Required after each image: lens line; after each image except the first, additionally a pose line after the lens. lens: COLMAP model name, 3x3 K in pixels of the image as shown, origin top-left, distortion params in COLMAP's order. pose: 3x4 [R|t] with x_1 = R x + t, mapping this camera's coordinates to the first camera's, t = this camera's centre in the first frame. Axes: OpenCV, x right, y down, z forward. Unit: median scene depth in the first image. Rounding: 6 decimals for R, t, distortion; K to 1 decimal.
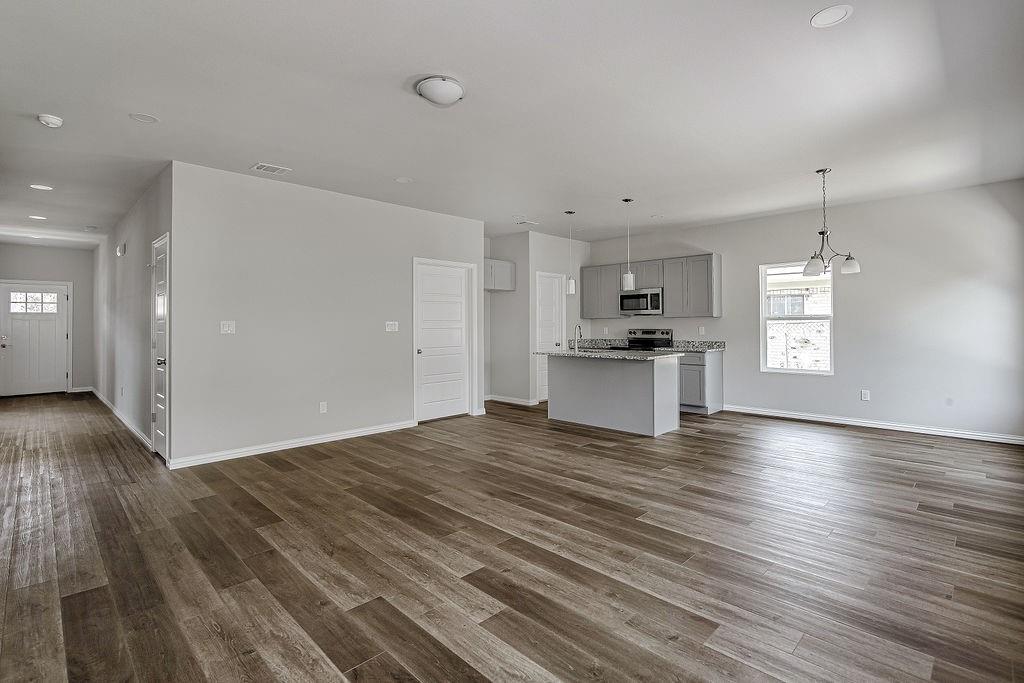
lens RADIAL K [[483.0, 0, 507.8], [0, 483.0, 319.8], [0, 0, 1]] dist [-0.011319, -0.001244]
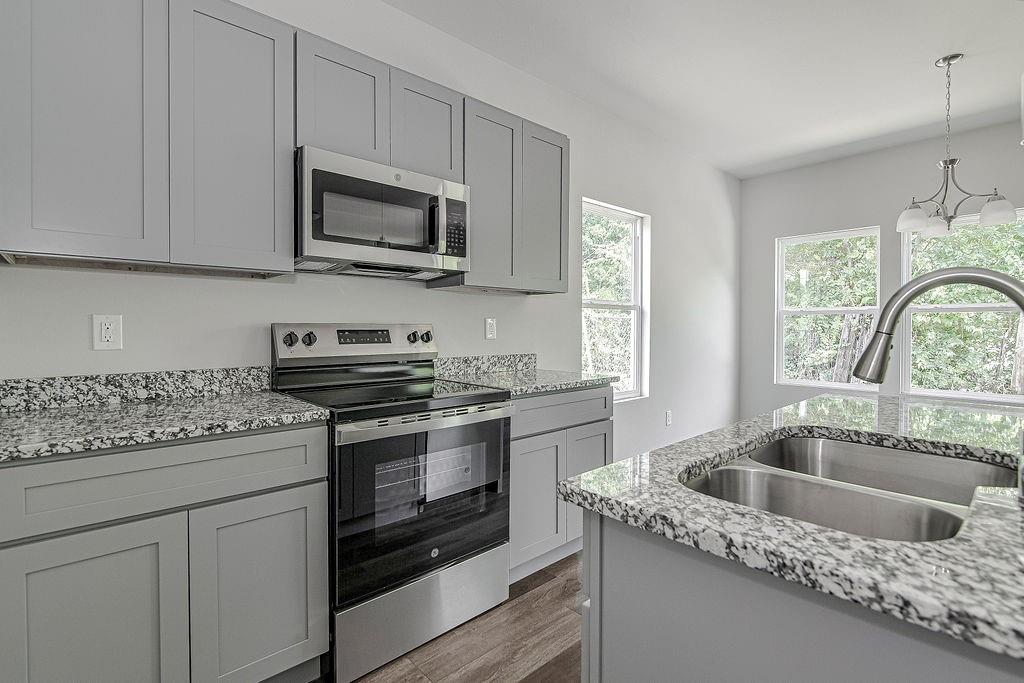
lens RADIAL K [[483.0, 0, 512.5], [0, 483.0, 332.2], [0, 0, 1]] dist [-0.011319, -0.001244]
pose [[0.042086, -0.005231, 0.999100, 0.035117], [-0.008640, 0.999947, 0.005600, 0.043852], [-0.999077, -0.008868, 0.042038, 1.851198]]
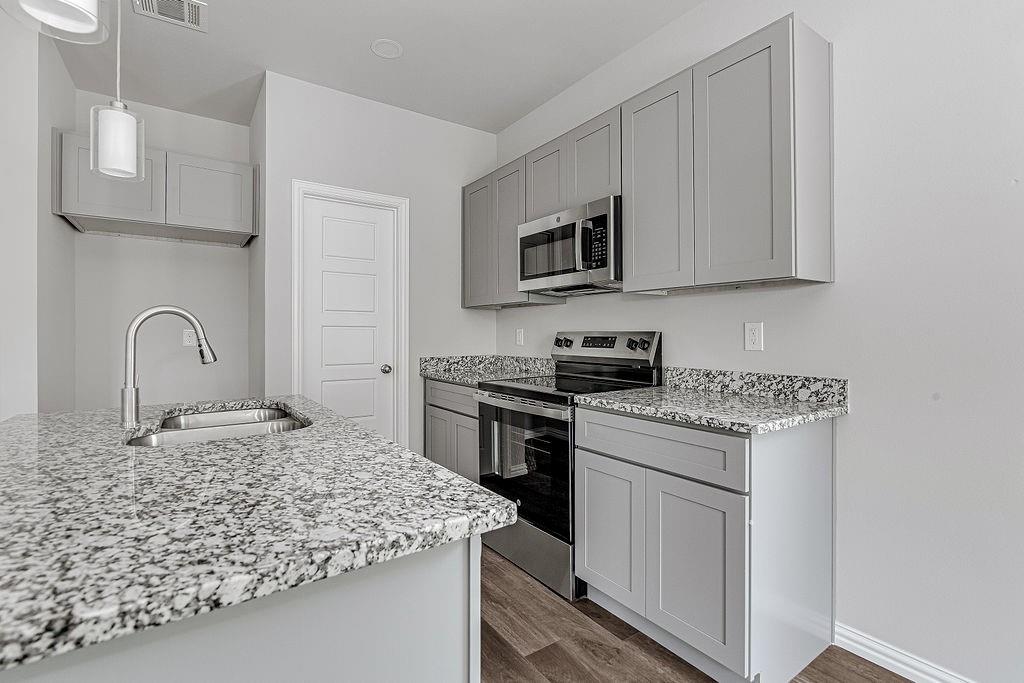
lens RADIAL K [[467.8, 0, 508.7], [0, 467.8, 335.4], [0, 0, 1]] dist [-0.005728, 0.001074]
pose [[0.983199, 0.003304, -0.182507, 0.594617], [-0.001122, 0.999927, 0.012059, 0.035642], [0.182533, -0.011652, 0.983131, 1.345085]]
